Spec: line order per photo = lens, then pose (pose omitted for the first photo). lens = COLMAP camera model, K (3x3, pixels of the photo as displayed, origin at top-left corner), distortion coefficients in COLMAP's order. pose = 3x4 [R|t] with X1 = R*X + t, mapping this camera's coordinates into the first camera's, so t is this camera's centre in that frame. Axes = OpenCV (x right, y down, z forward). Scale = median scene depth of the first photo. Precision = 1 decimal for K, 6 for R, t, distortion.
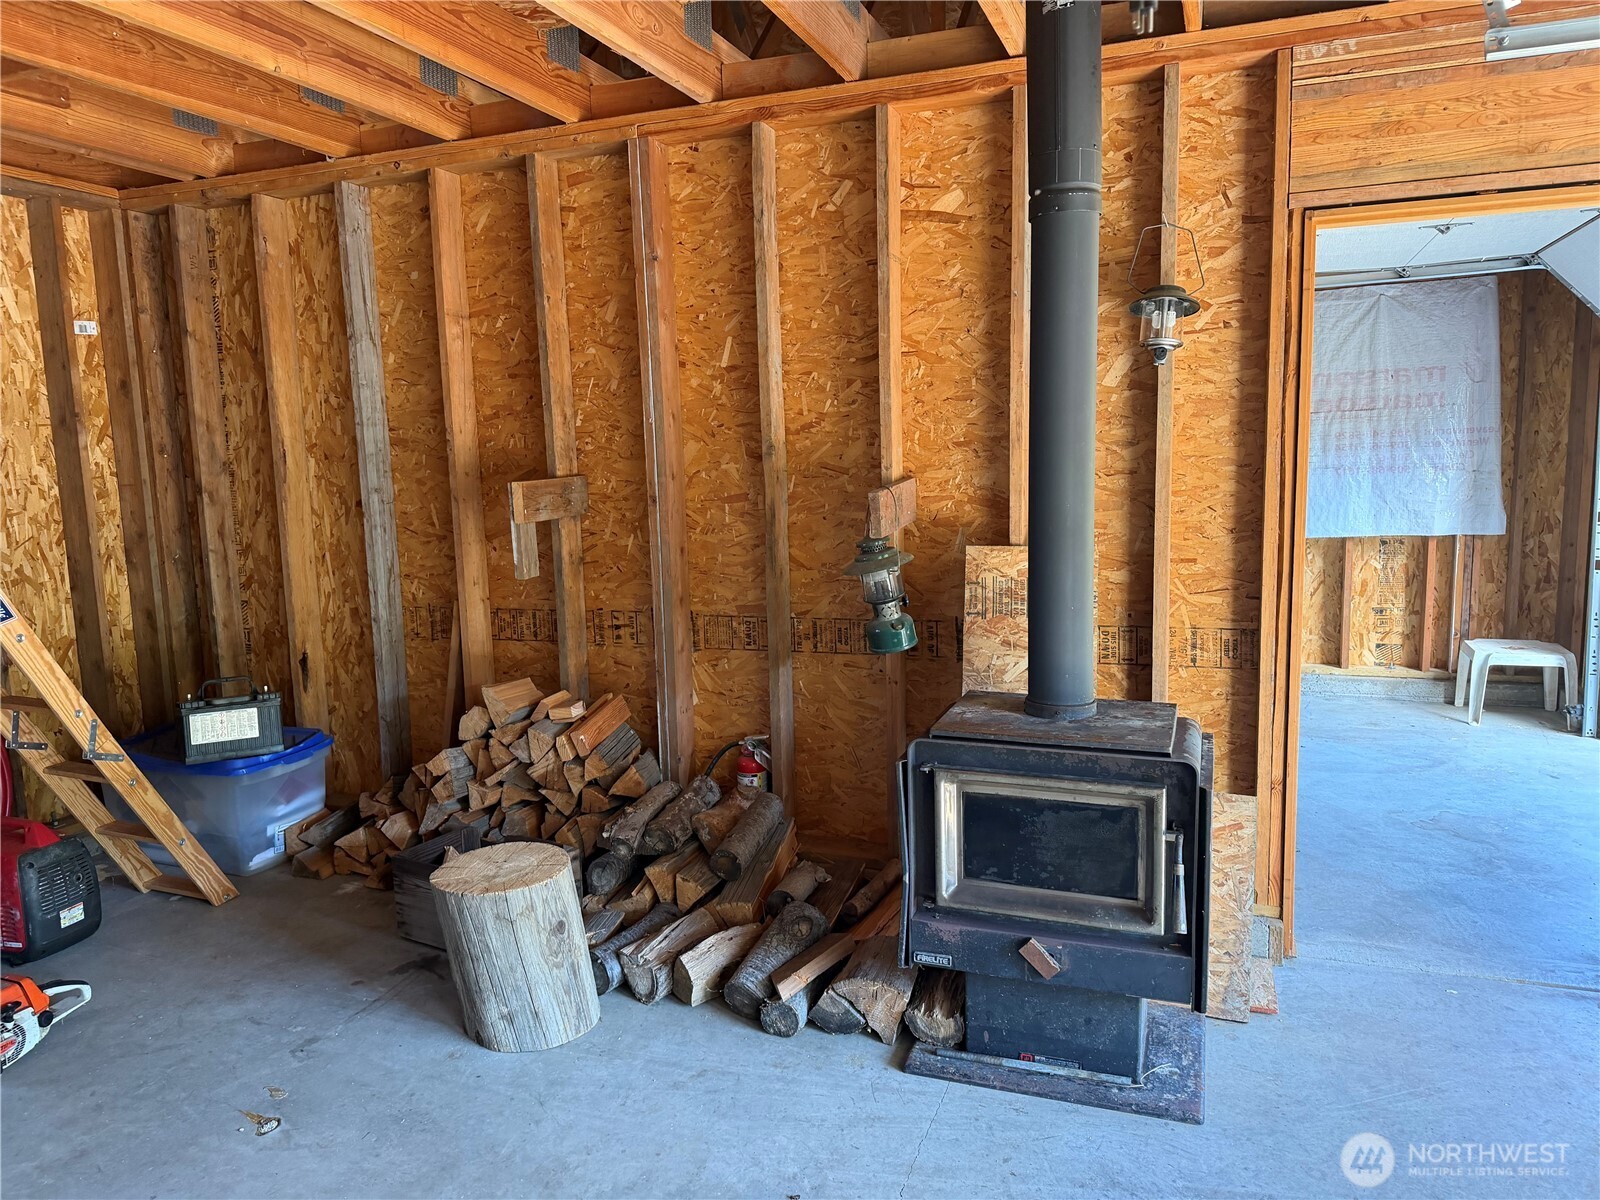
lens RADIAL K [[1120.4, 0, 800.9], [0, 1120.4, 599.3], [0, 0, 1]] dist [0.065737, -0.083263]
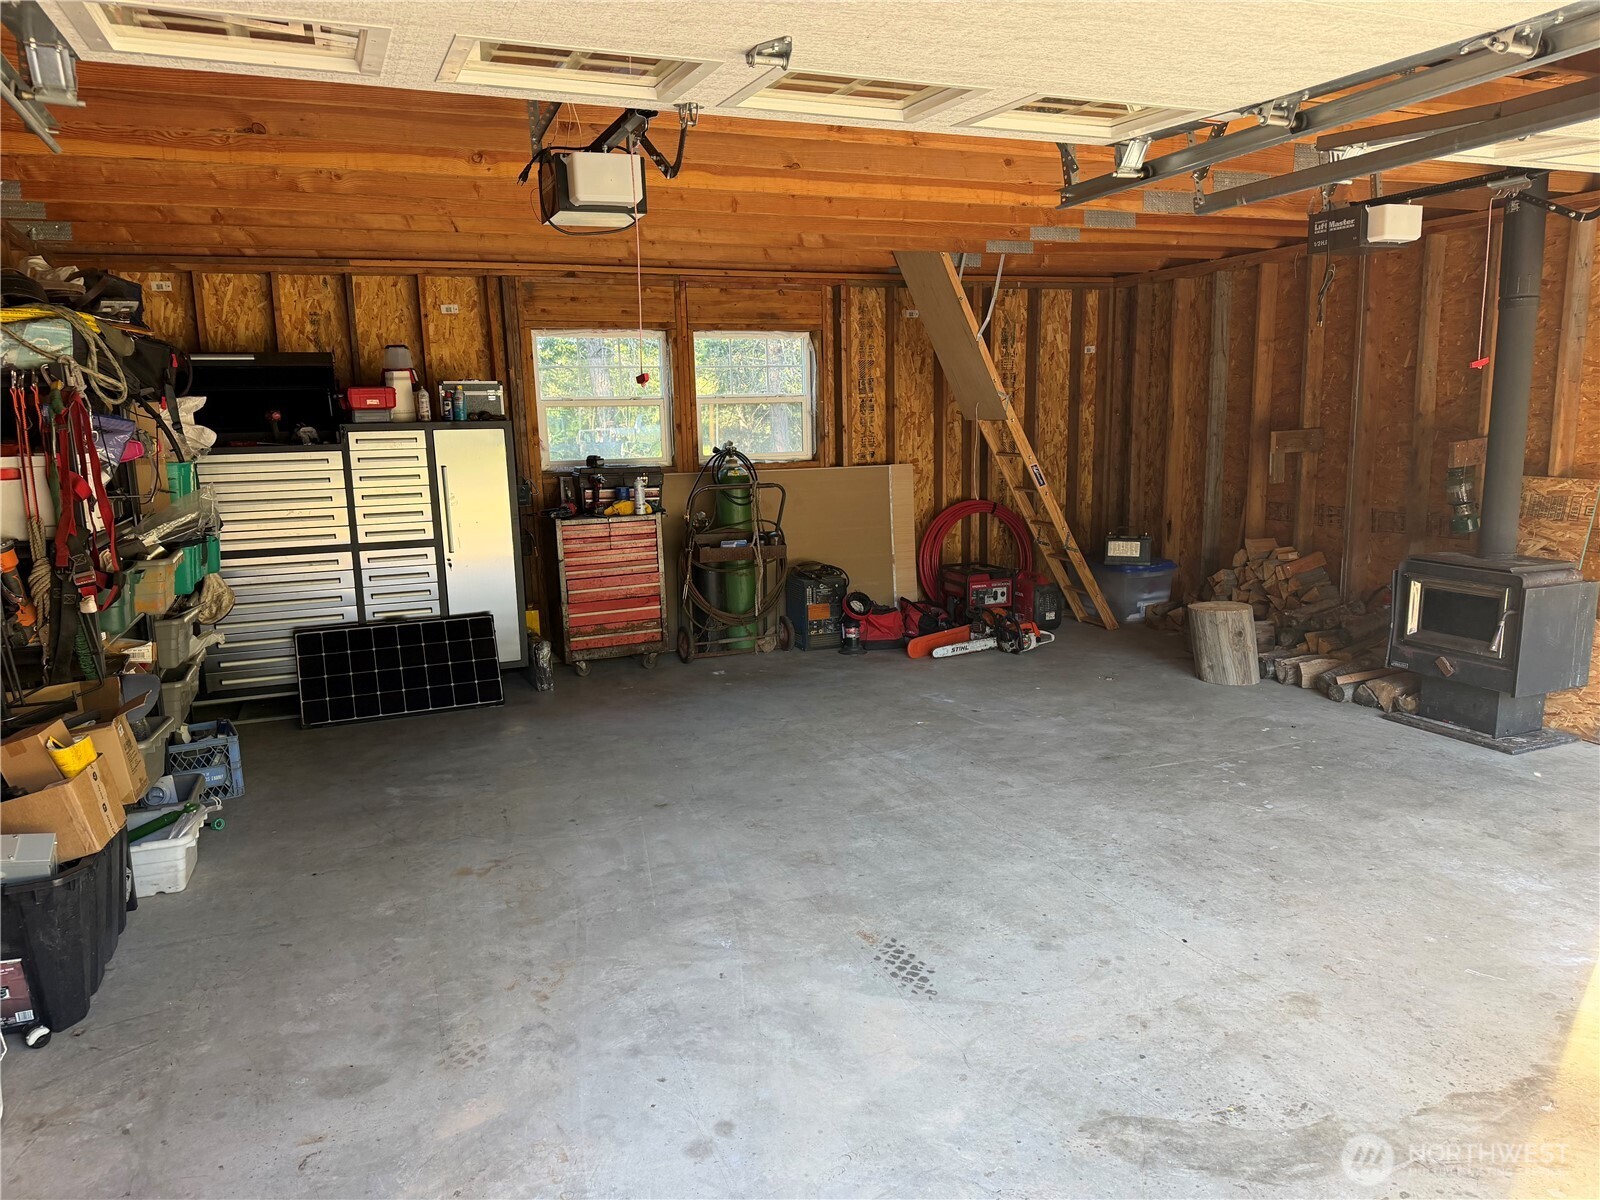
lens RADIAL K [[1120.4, 0, 788.5], [0, 1120.4, 610.5], [0, 0, 1]] dist [0.065737, -0.083263]
pose [[0.686187, 0.138340, -0.714149, 0.565923], [-0.094385, 0.990383, 0.101161, 0.075998], [0.721276, -0.002011, 0.692645, -0.881758]]
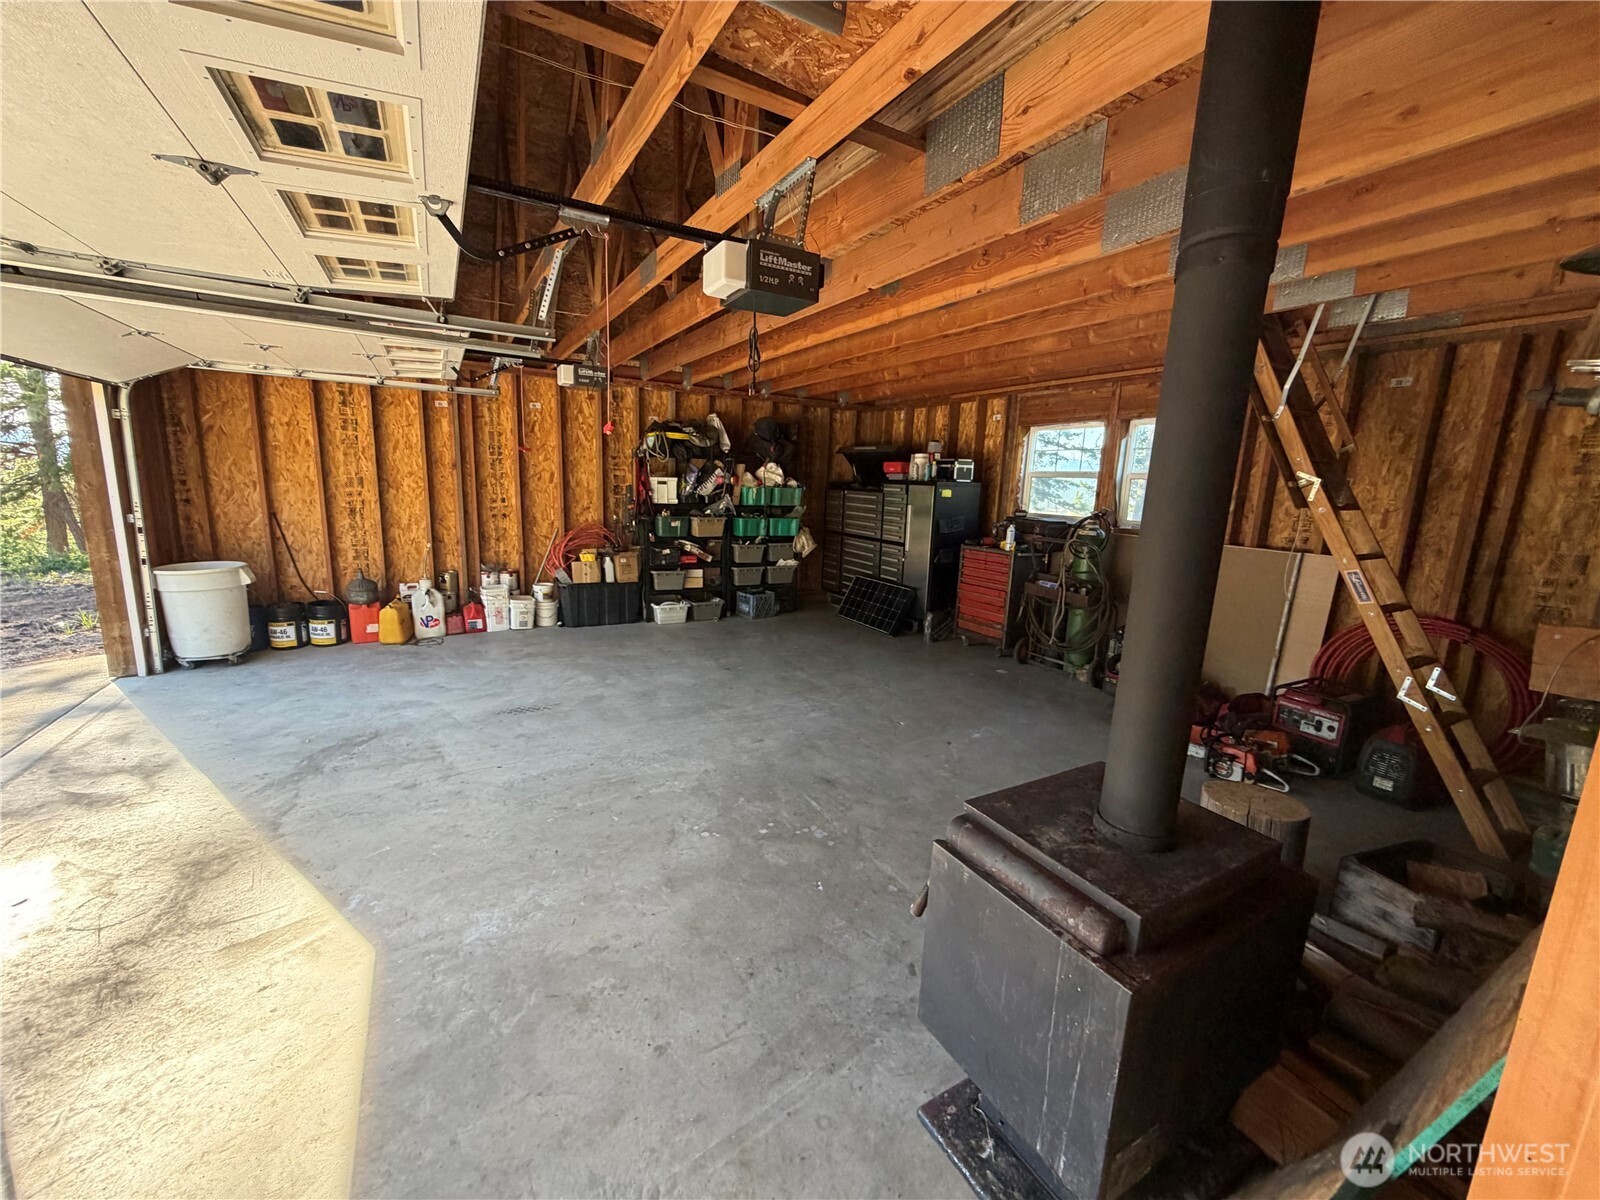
lens RADIAL K [[639.9, 0, 799.8], [0, 639.9, 604.8], [0, 0, 1]] dist [-0.000284, 0.000420]
pose [[-0.647634, 0.151751, -0.746687, 0.539073], [-0.123864, 0.945964, 0.299684, -0.137787], [0.751816, 0.286573, -0.593842, 0.733908]]
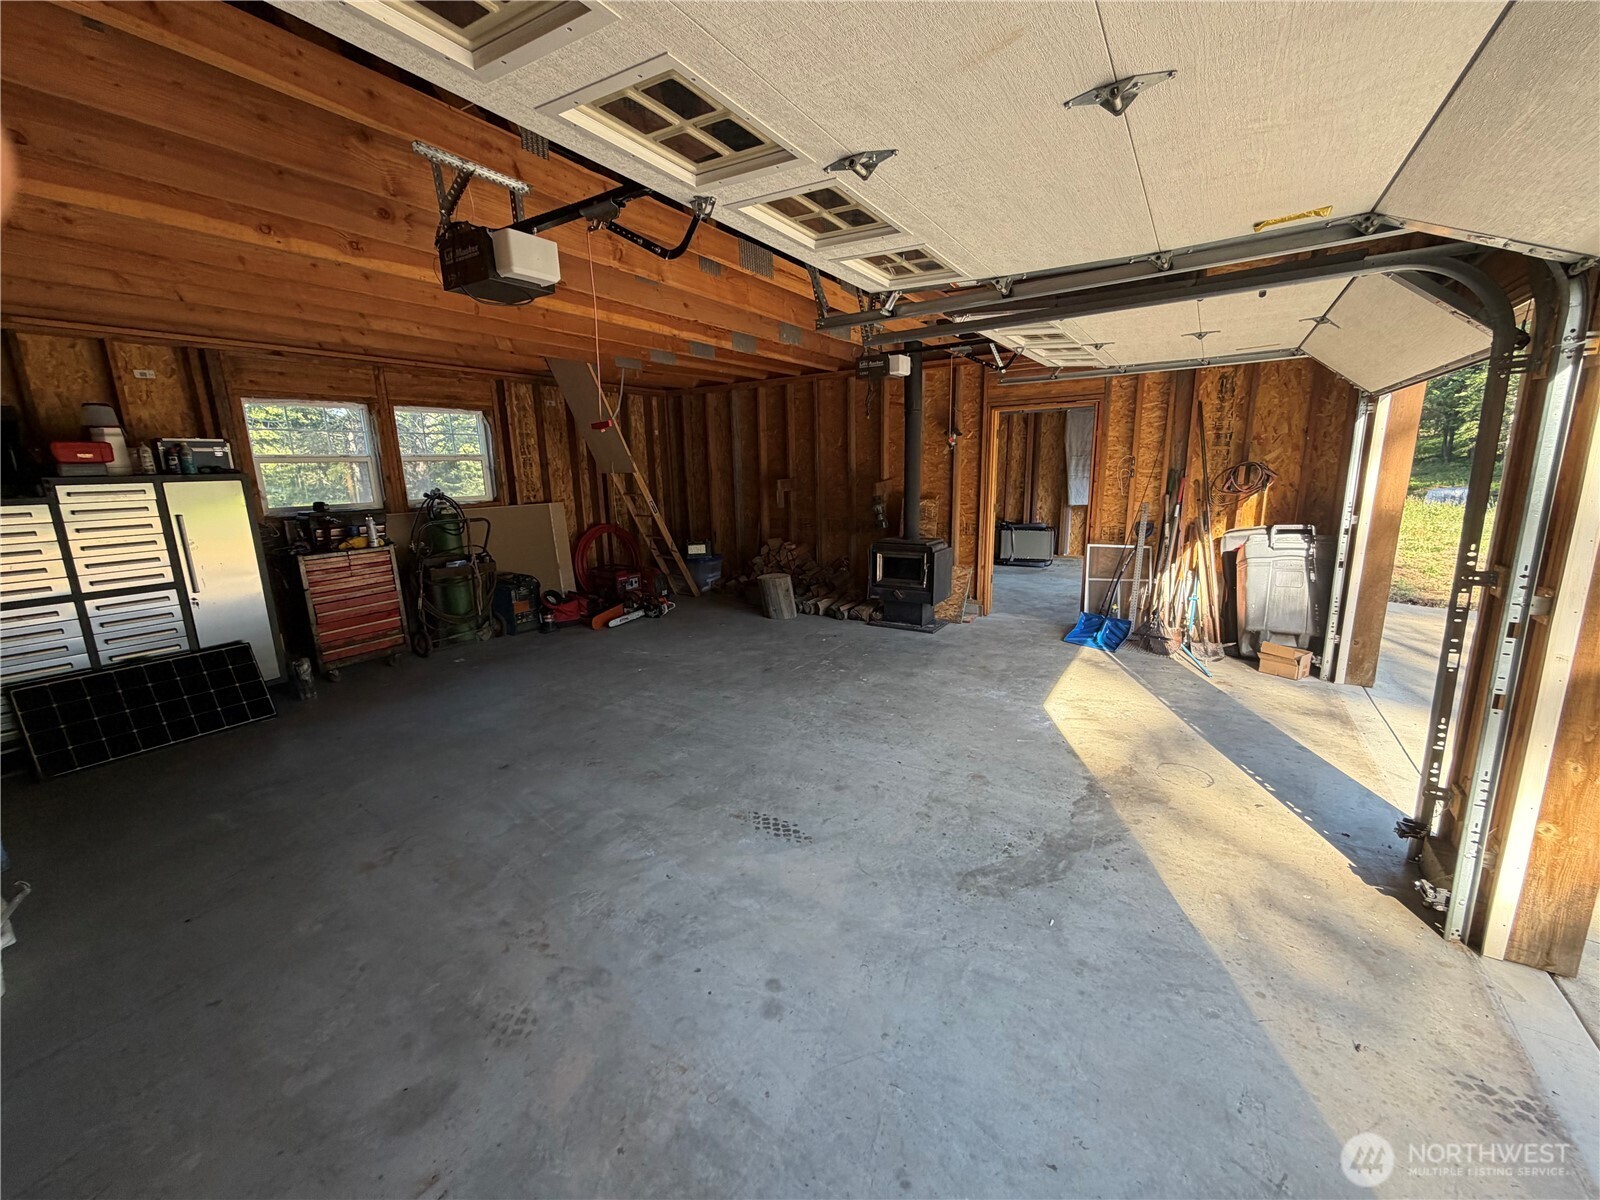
lens RADIAL K [[639.9, 0, 799.1], [0, 639.9, 598.6], [0, 0, 1]] dist [-0.000284, 0.000420]
pose [[0.979404, 0.046544, -0.196474, 0.207687], [-0.031627, 0.996421, 0.078388, 0.102299], [0.199419, -0.070560, 0.977371, -0.919646]]
